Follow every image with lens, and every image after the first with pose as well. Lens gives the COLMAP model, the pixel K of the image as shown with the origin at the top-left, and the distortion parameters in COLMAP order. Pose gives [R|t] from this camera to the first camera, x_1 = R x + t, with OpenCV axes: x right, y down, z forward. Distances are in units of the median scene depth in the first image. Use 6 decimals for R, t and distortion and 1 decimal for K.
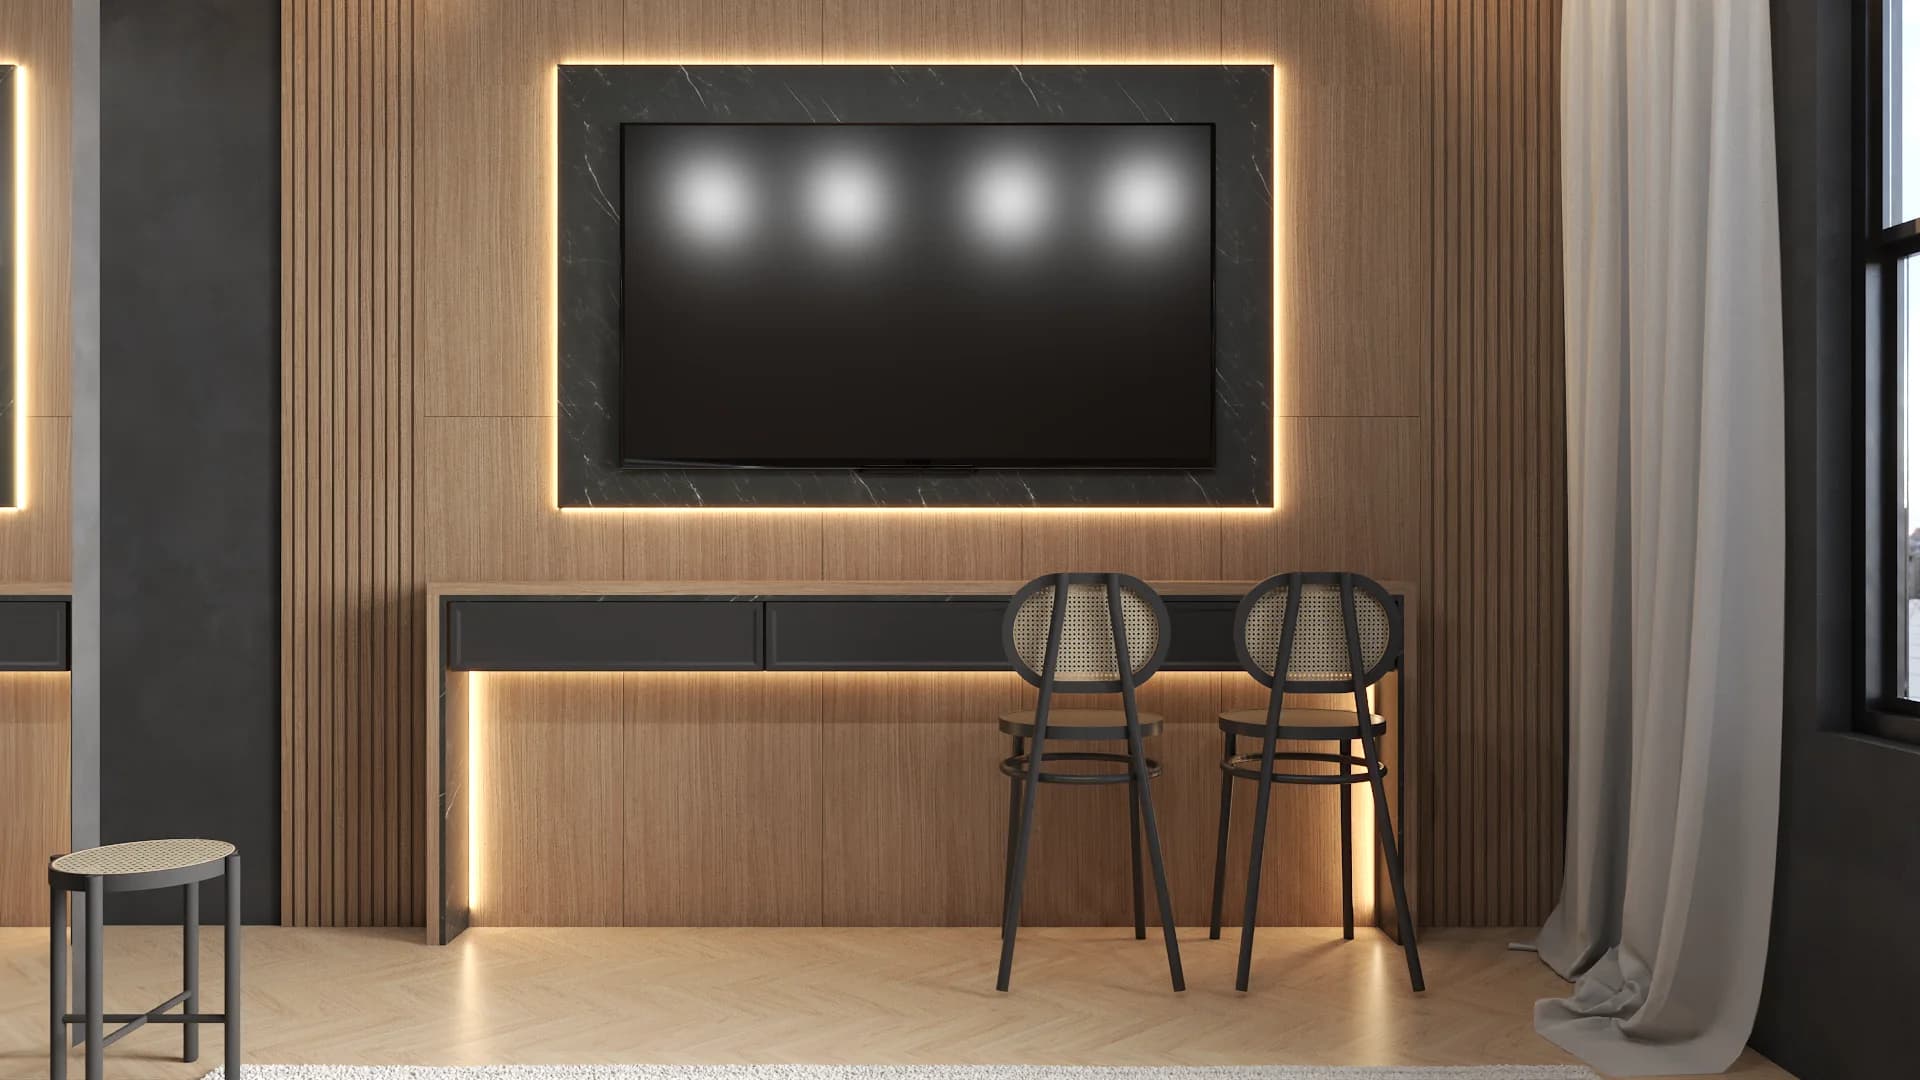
lens RADIAL K [[1578.9, 0, 960.0], [0, 1578.9, 540.0], [0, 0, 1]] dist [0.009653, -0.004815]
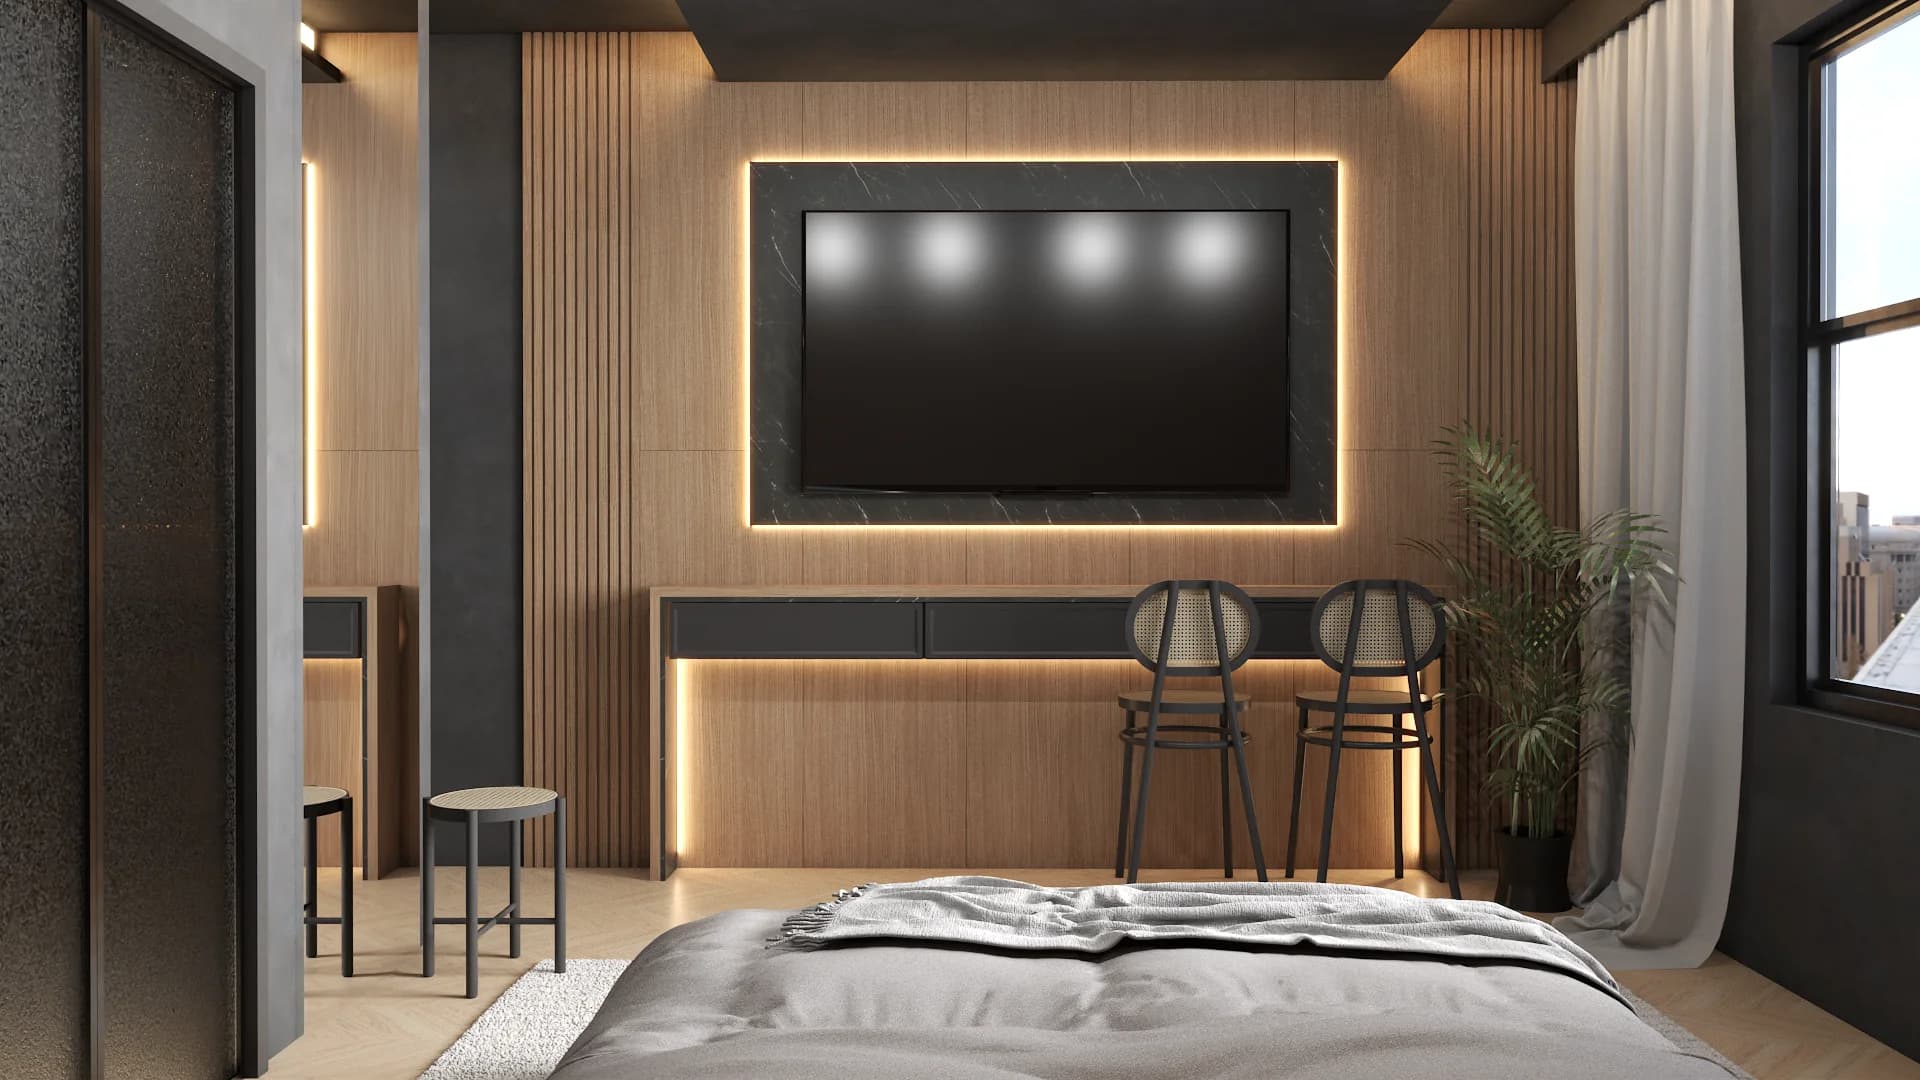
lens RADIAL K [[1578.9, 0, 960.0], [0, 1578.9, 540.0], [0, 0, 1]] dist [0.009653, -0.004815]
pose [[0.999979, 0.000398, -0.006485, -0.084316], [-0.000365, 0.999987, 0.005010, -0.015116], [0.006487, -0.005007, 0.999966, -0.219828]]
